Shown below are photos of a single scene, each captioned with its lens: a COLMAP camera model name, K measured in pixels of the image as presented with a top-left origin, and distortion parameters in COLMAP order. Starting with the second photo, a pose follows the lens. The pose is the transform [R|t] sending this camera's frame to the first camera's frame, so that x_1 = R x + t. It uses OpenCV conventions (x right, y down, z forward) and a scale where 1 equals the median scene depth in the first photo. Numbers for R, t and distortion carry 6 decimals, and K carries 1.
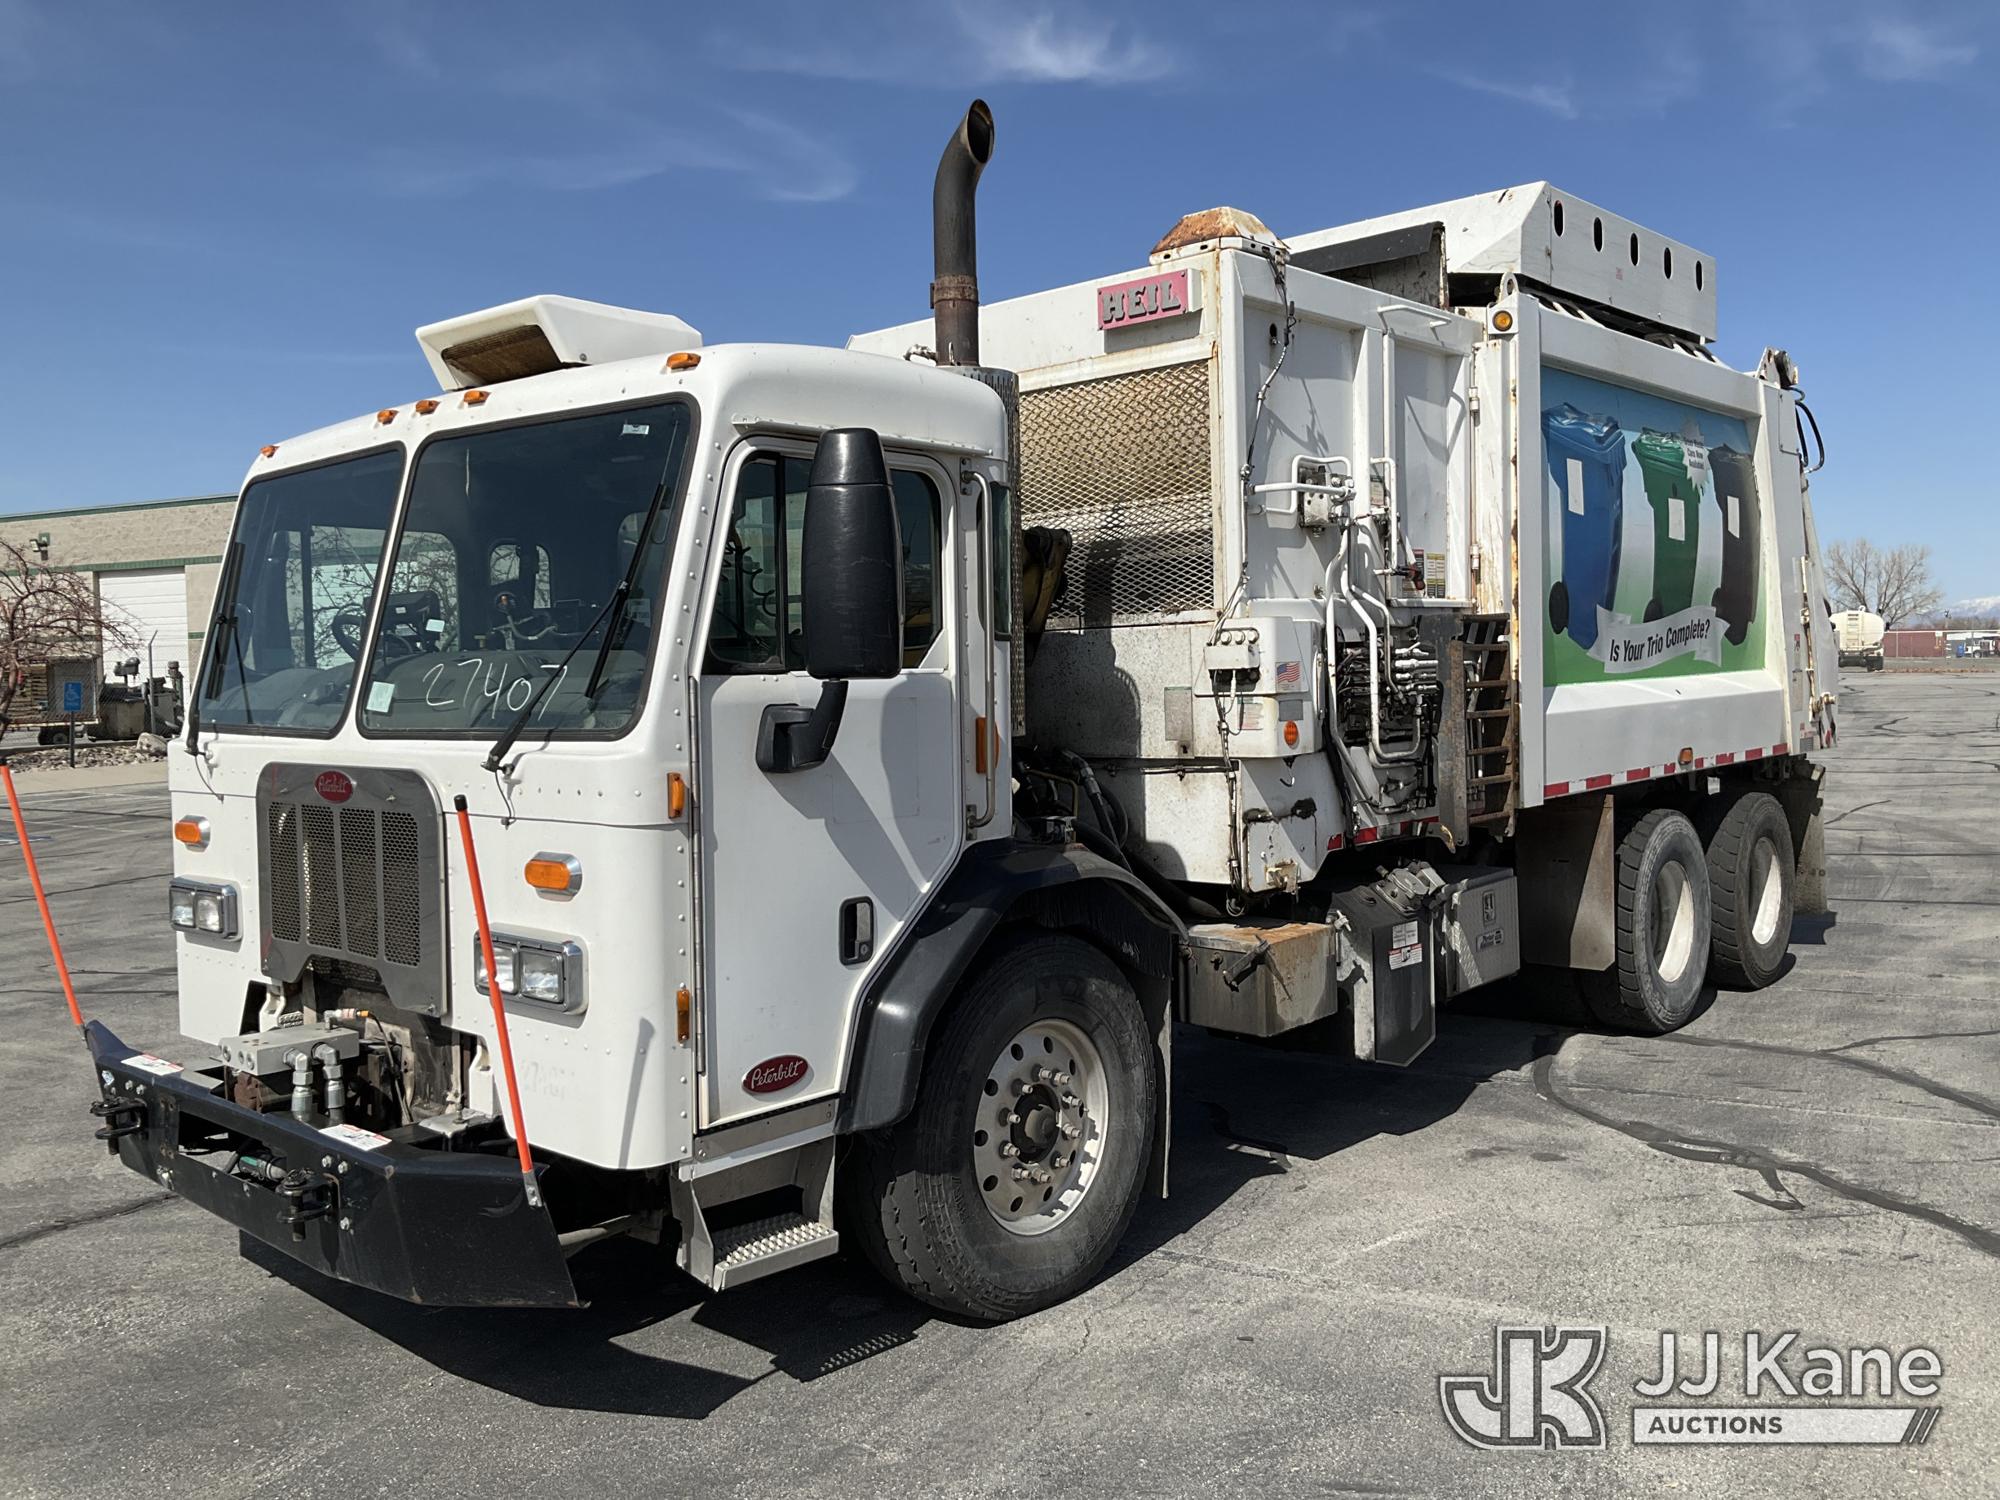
lens RADIAL K [[1680.8, 0, 996.5], [0, 1680.8, 750.3], [0, 0, 1]] dist [0.083600, 0.000424]
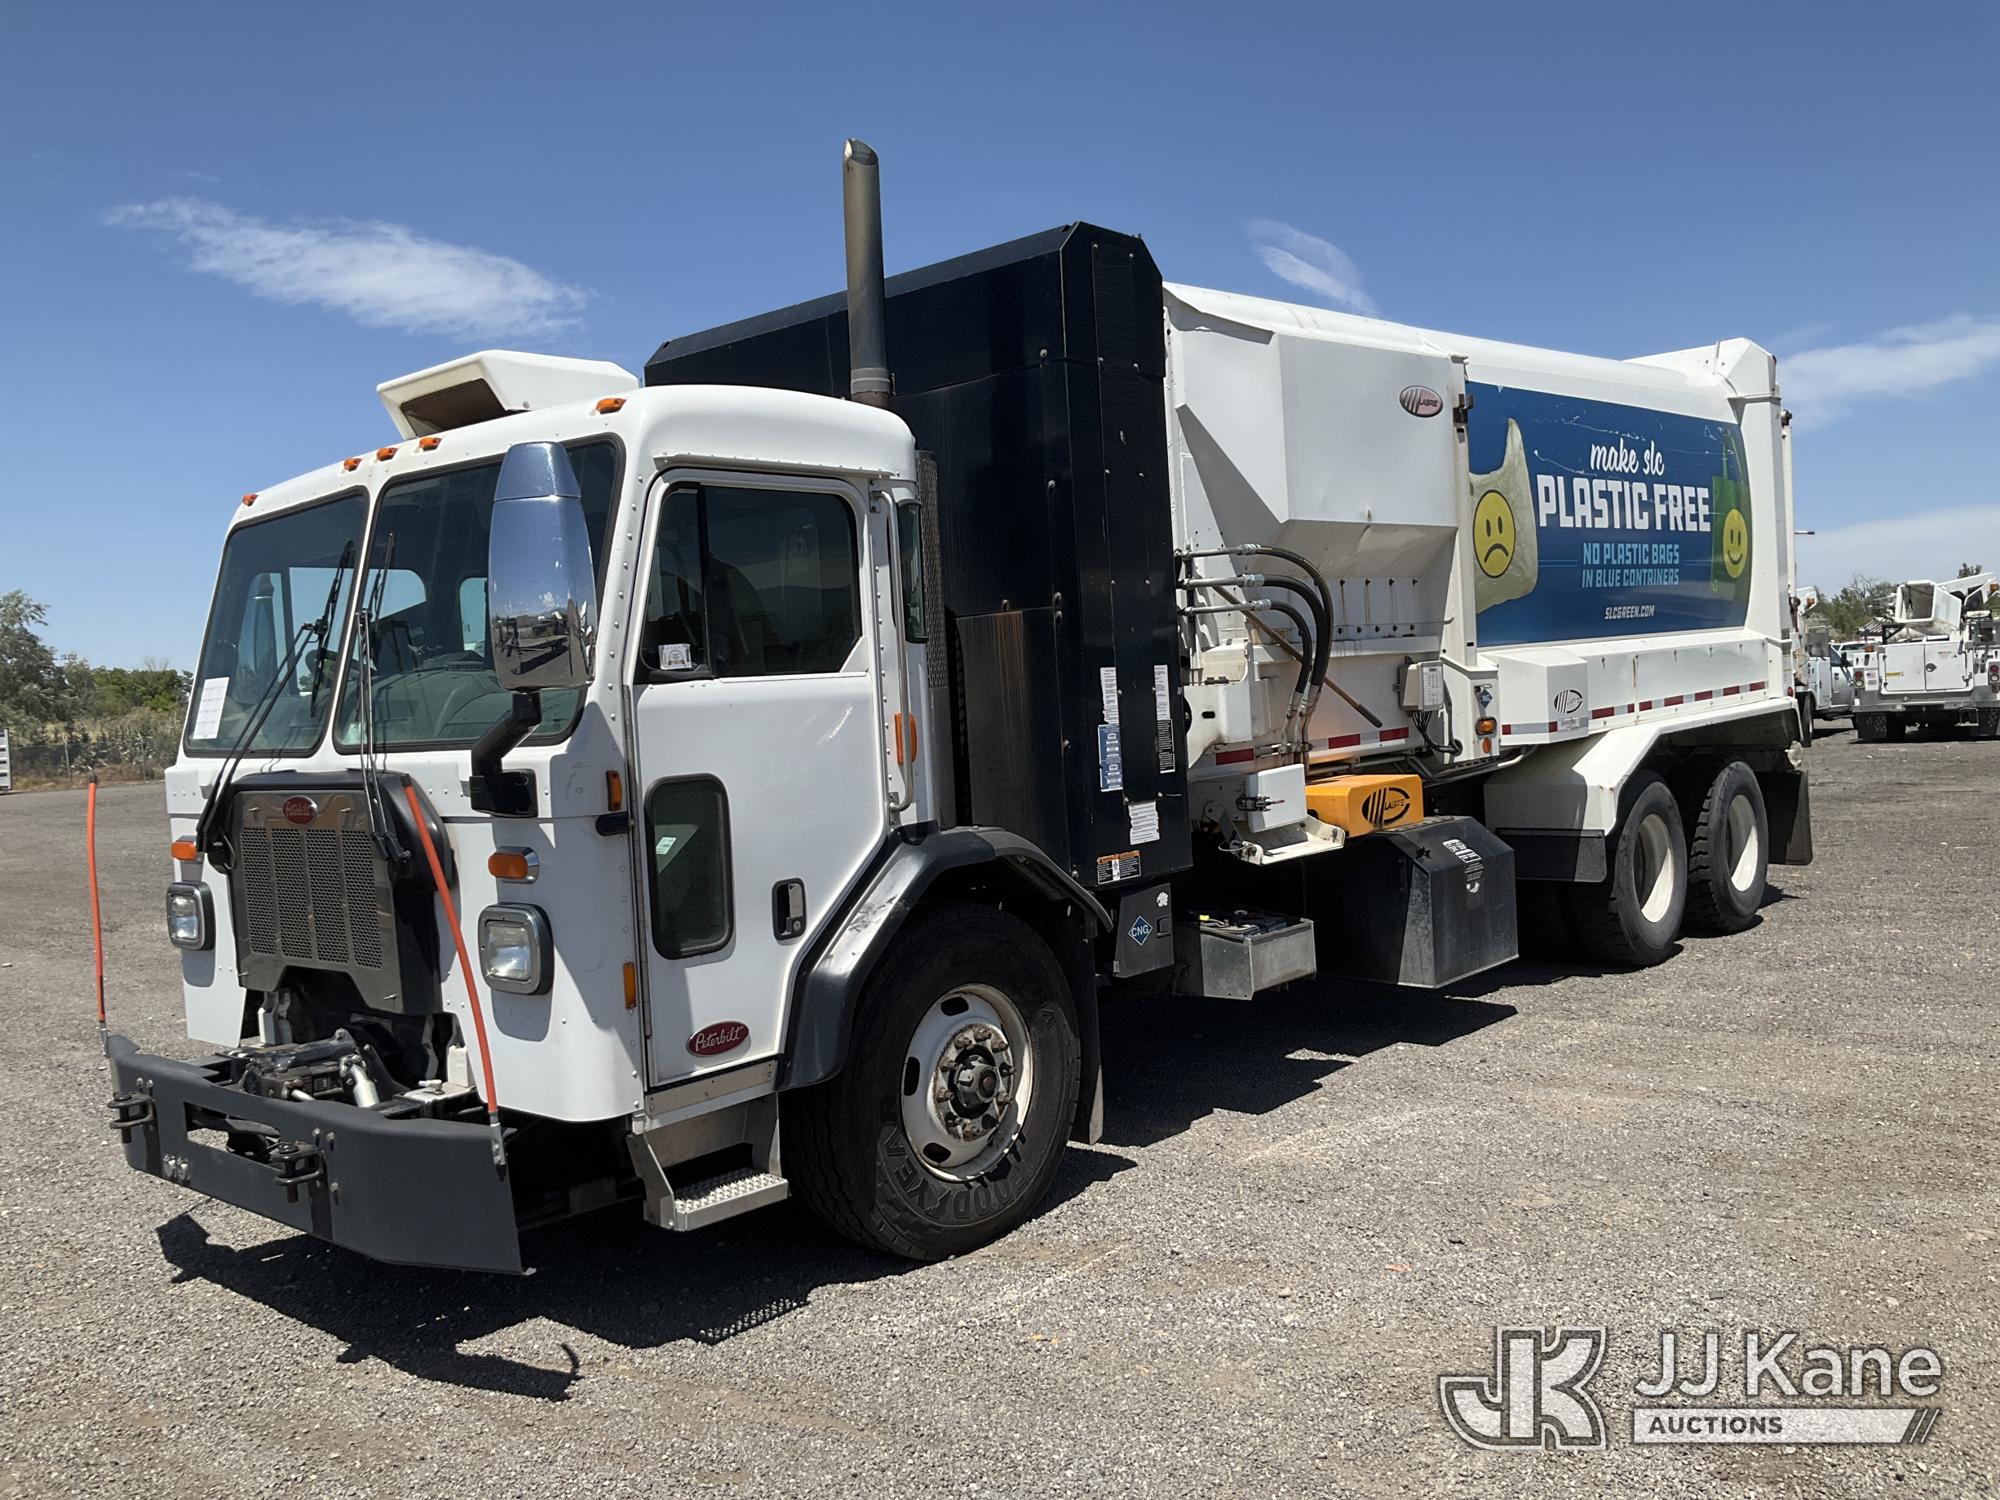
lens RADIAL K [[1680.8, 0, 985.8], [0, 1680.8, 755.4], [0, 0, 1]] dist [0.083600, 0.000424]
pose [[0.999108, -0.041717, -0.006505, 0.057374], [0.041692, 0.999122, -0.004009, 0.015449], [0.006667, 0.003735, 0.999971, -0.109360]]
